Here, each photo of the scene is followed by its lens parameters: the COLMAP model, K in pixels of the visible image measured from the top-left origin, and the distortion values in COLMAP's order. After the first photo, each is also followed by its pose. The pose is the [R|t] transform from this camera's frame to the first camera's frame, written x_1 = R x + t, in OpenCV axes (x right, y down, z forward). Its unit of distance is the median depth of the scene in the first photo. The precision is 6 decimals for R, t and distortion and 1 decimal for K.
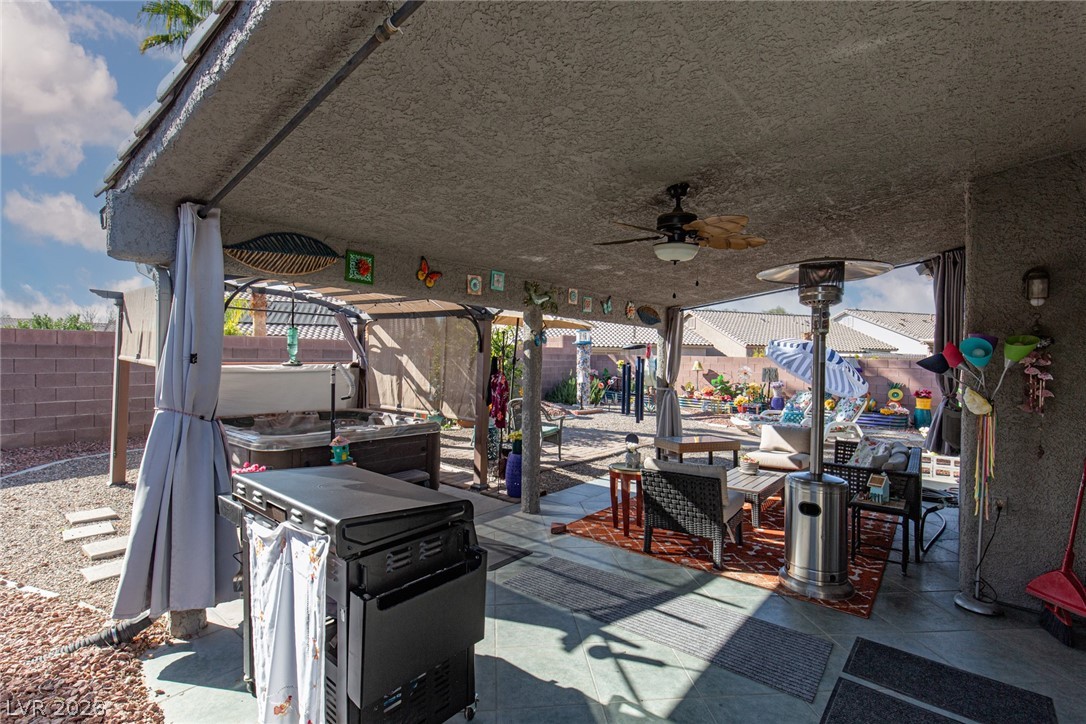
lens RADIAL K [[491.8, 0, 541.6], [0, 491.8, 357.7], [0, 0, 1]] dist [0.010243, 0.000035]
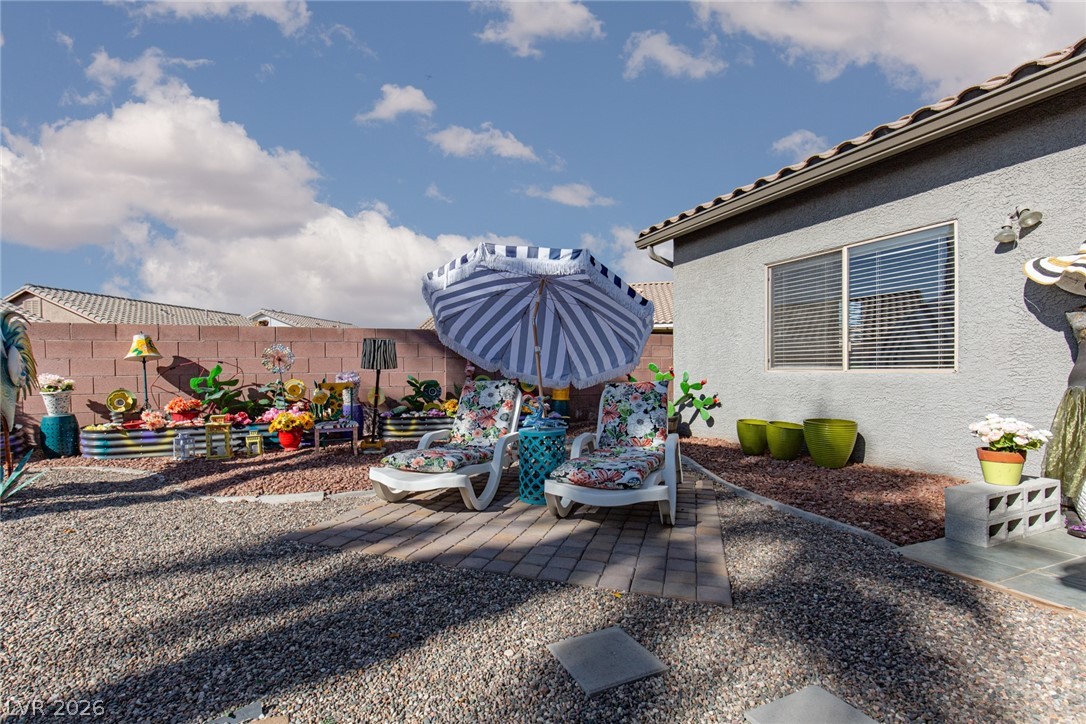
lens RADIAL K [[500.4, 0, 526.2], [0, 500.4, 378.0], [0, 0, 1]] dist [0.011104, 0.000023]
pose [[0.459795, -0.039617, 0.887141, 0.133356], [0.026176, 0.999175, 0.031053, 0.049995], [-0.887639, 0.008943, 0.460452, 0.729959]]
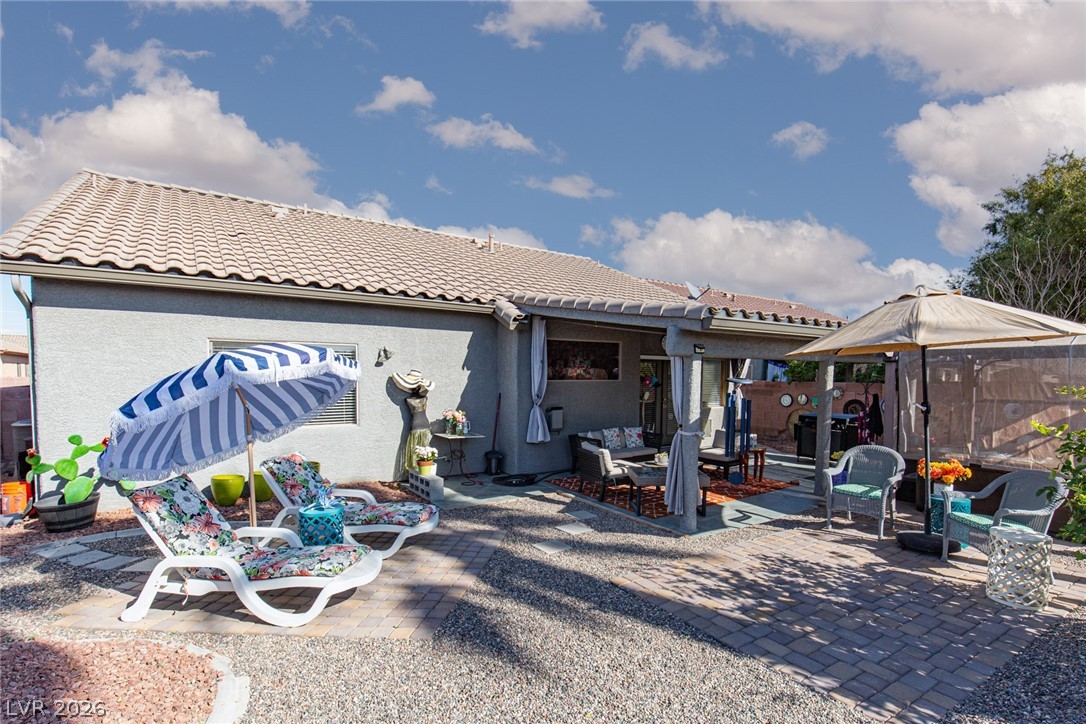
lens RADIAL K [[522.7, 0, 556.8], [0, 522.7, 394.7], [0, 0, 1]] dist [0.011741, -0.000245]
pose [[-0.959392, -0.040173, 0.279199, 0.148428], [-0.026364, 0.998244, 0.053041, -0.024030], [-0.280840, 0.043526, -0.958767, 1.239071]]
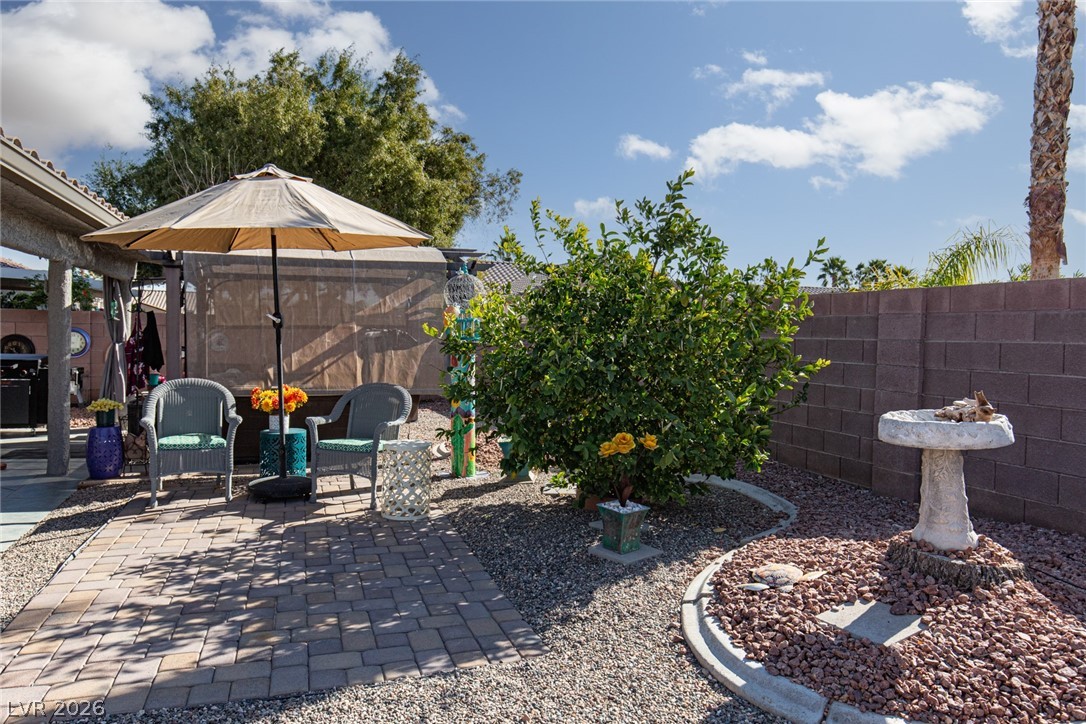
lens RADIAL K [[702.6, 0, 521.8], [0, 702.6, 353.9], [0, 0, 1]] dist [0.001128, 0.000699]
pose [[-0.535777, -0.004753, -0.844346, 0.298101], [-0.033635, 0.999311, 0.015718, 0.016115], [0.843689, 0.036821, -0.535568, 1.105663]]
